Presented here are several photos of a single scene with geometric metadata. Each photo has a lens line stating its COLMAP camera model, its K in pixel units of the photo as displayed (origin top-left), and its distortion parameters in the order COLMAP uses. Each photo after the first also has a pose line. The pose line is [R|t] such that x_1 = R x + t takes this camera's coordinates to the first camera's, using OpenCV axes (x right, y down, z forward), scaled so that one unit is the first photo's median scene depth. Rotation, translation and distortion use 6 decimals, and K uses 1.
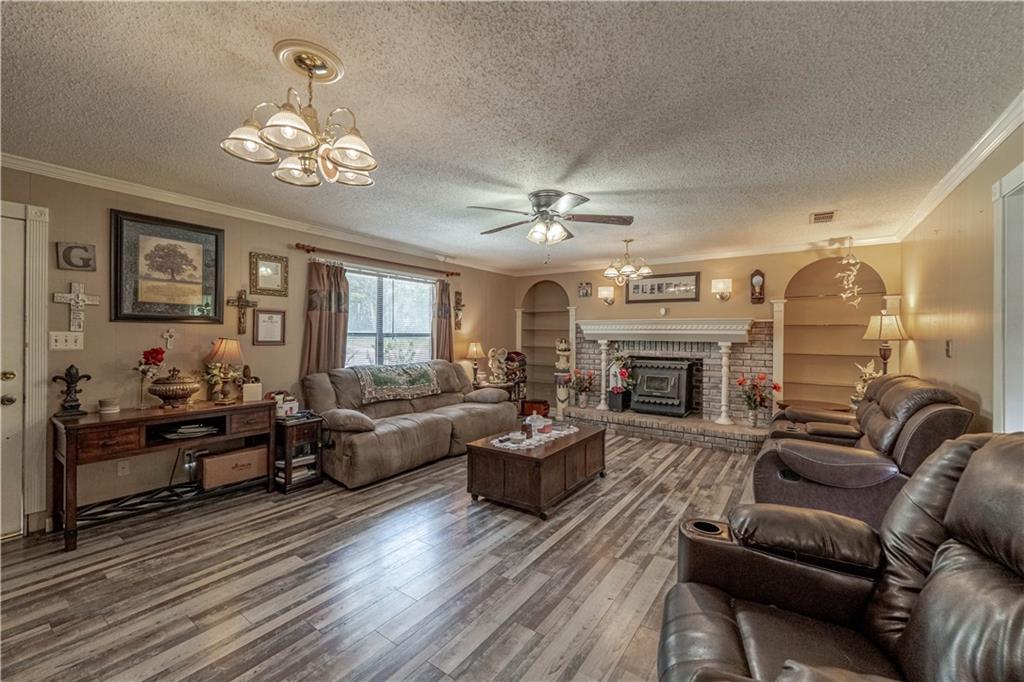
lens RADIAL K [[409.8, 0, 508.6], [0, 409.8, 340.9], [0, 0, 1]] dist [-0.002187, -0.000335]
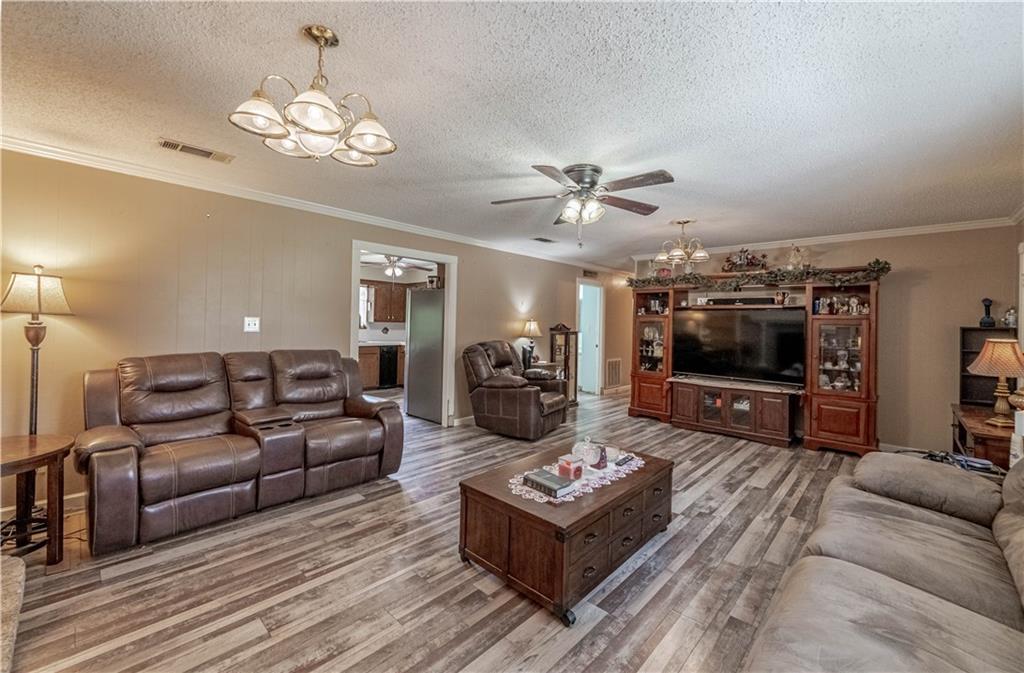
lens RADIAL K [[413.4, 0, 512.5], [0, 413.4, 327.3], [0, 0, 1]] dist [-0.000557, -0.000203]
pose [[-0.990967, -0.029177, 0.130891, 0.133736], [-0.026708, 0.999431, 0.020582, -0.022604], [-0.131417, 0.016900, -0.991183, 2.205781]]
